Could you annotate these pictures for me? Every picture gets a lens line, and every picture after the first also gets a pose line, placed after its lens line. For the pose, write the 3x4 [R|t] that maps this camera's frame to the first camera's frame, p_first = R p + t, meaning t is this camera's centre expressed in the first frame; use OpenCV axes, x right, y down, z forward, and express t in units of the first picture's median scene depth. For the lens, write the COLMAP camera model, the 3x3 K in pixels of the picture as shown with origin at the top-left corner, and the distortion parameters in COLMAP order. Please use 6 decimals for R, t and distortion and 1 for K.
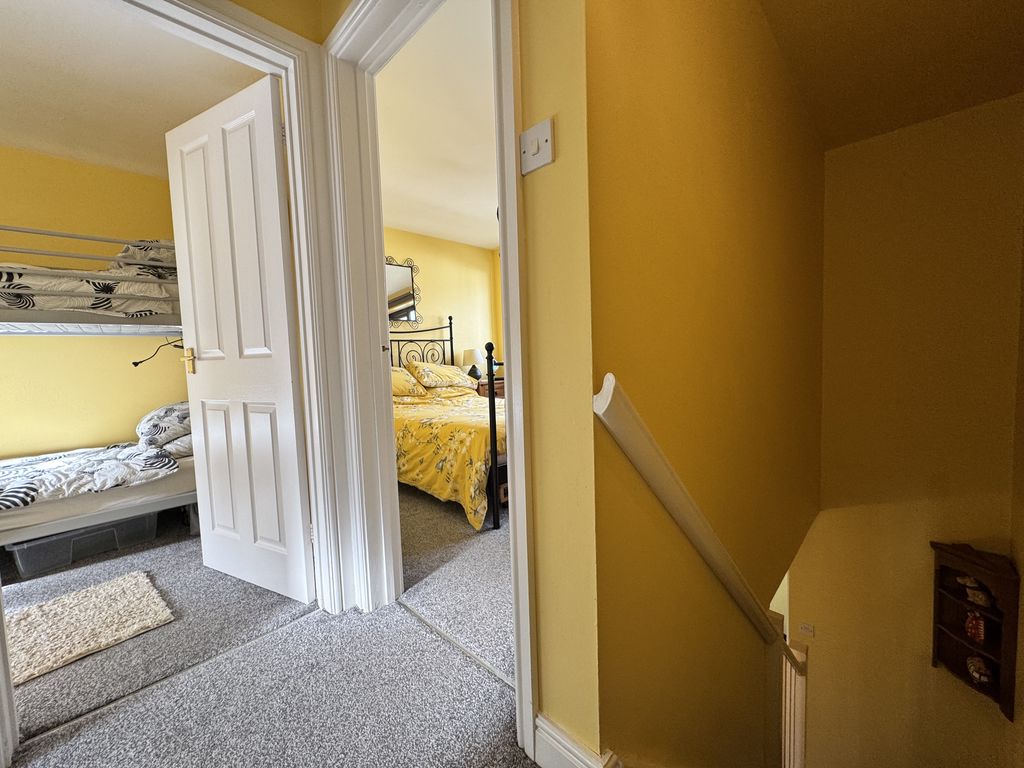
lens RADIAL K [[408.4, 0, 514.0], [0, 408.4, 382.6], [0, 0, 1]] dist [-0.002158, -0.000060]
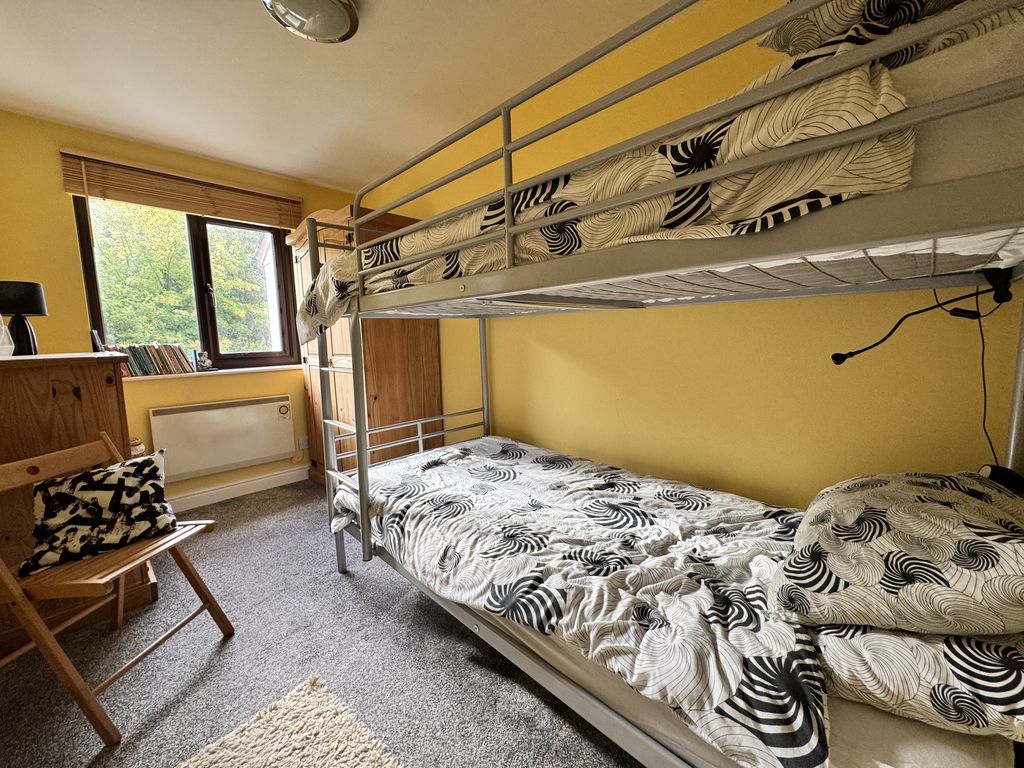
lens RADIAL K [[408.4, 0, 516.2], [0, 408.4, 382.3], [0, 0, 1]] dist [-0.002158, -0.000060]
pose [[0.007425, 0.152942, -0.988207, -0.411347], [-0.038937, 0.987529, 0.152544, -0.060537], [0.999214, 0.037345, 0.013288, 0.537874]]
